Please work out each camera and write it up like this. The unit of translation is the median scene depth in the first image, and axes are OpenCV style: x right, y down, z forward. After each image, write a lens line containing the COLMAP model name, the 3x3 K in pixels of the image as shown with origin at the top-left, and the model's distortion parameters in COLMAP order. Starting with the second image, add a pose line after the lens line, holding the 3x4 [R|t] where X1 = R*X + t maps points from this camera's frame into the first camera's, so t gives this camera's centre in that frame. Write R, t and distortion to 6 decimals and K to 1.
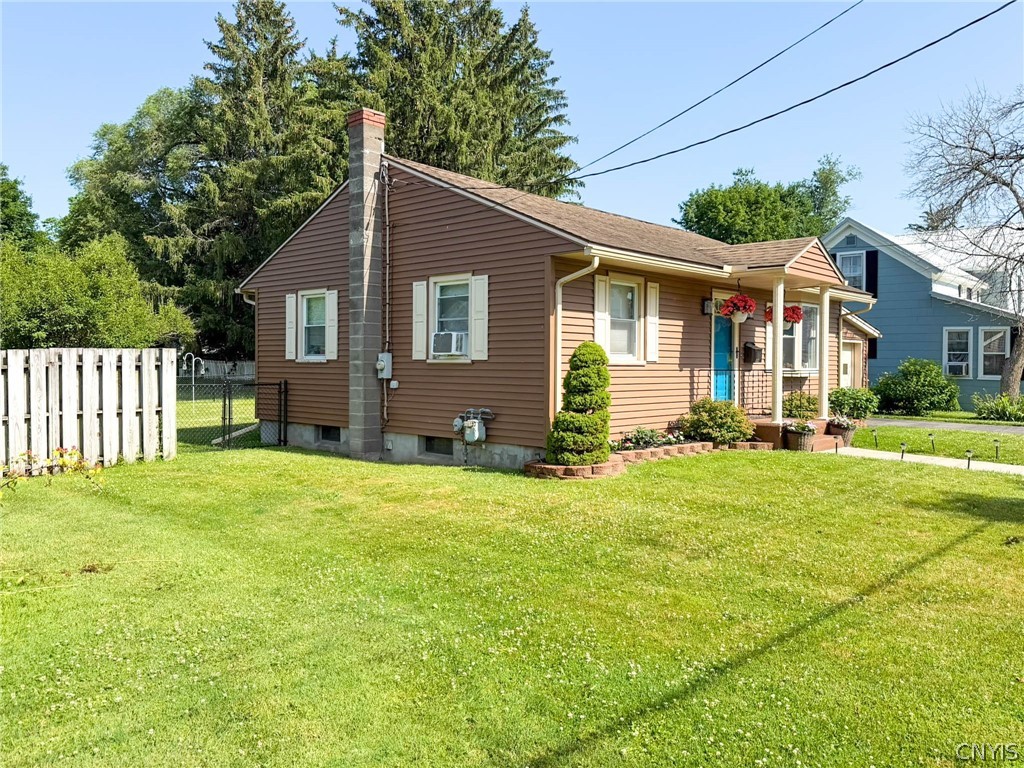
lens RADIAL K [[779.5, 0, 512.0], [0, 779.5, 384.0], [0, 0, 1]] dist [0.069359, -0.132309]
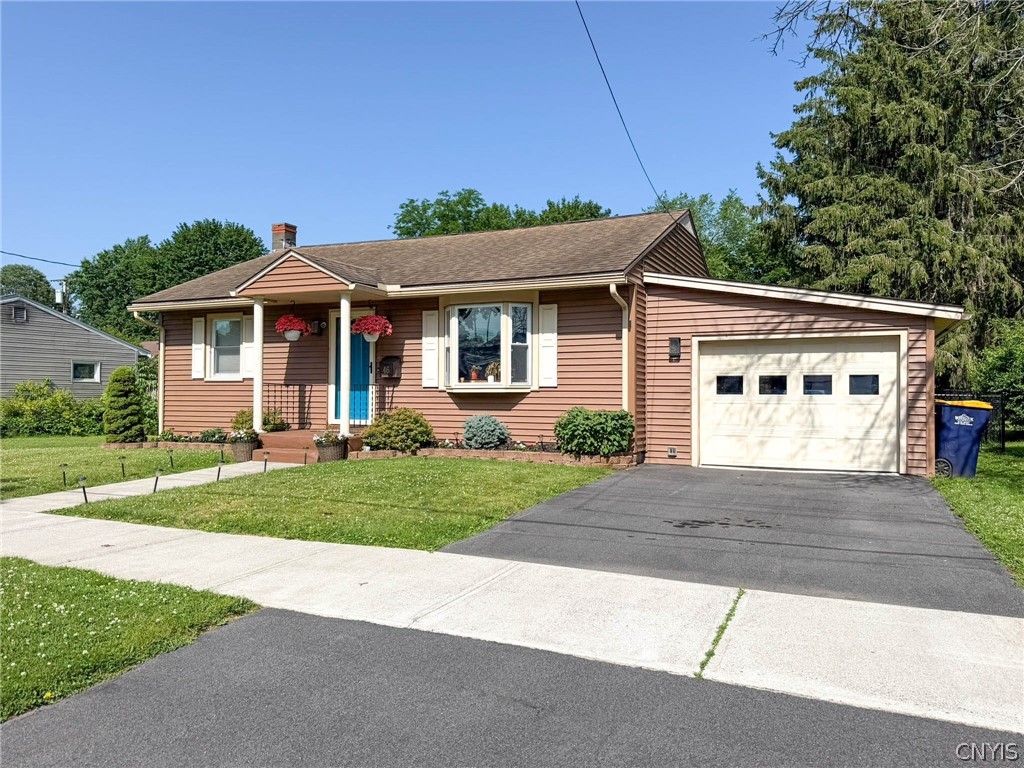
lens RADIAL K [[779.5, 0, 512.0], [0, 779.5, 384.0], [0, 0, 1]] dist [0.069359, -0.132309]
pose [[0.318581, -0.016884, -0.947745, 1.288853], [-0.024102, 0.999374, -0.025905, 0.001827], [0.947589, 0.031096, 0.317975, 0.864616]]
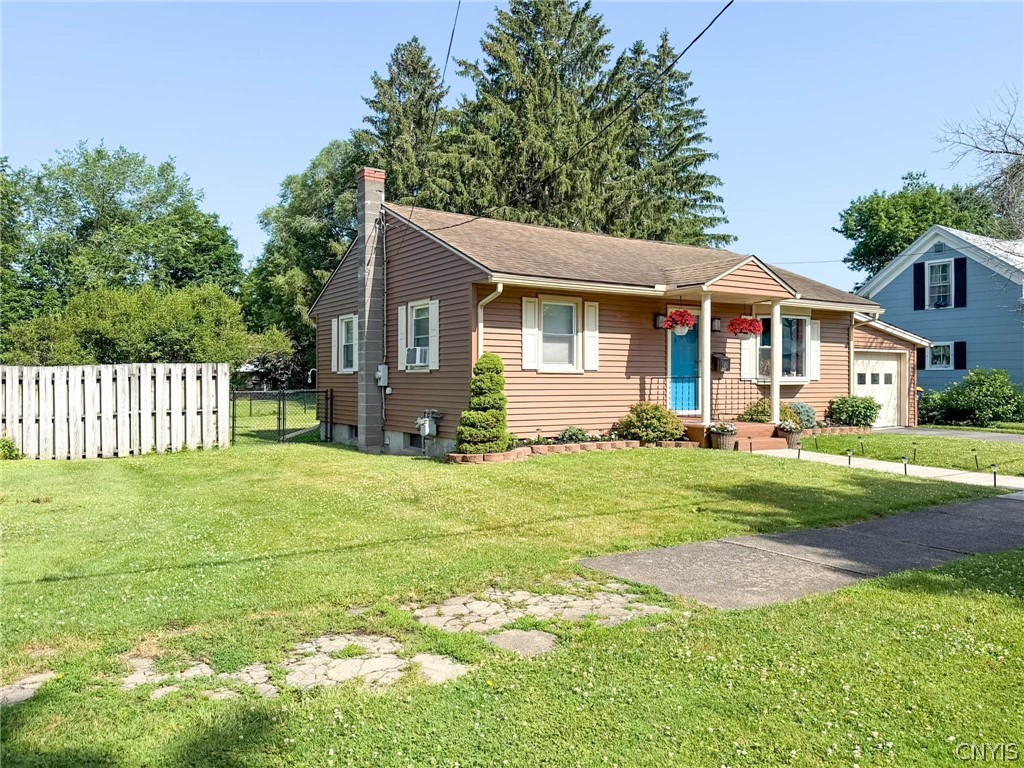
lens RADIAL K [[763.3, 0, 514.6], [0, 763.3, 394.7], [0, 0, 1]] dist [0.069954, -0.124772]
pose [[0.970598, -0.000238, -0.240705, 0.294226], [-0.001528, 0.999973, -0.007149, 0.013339], [0.240700, 0.007307, 0.970572, -0.102670]]
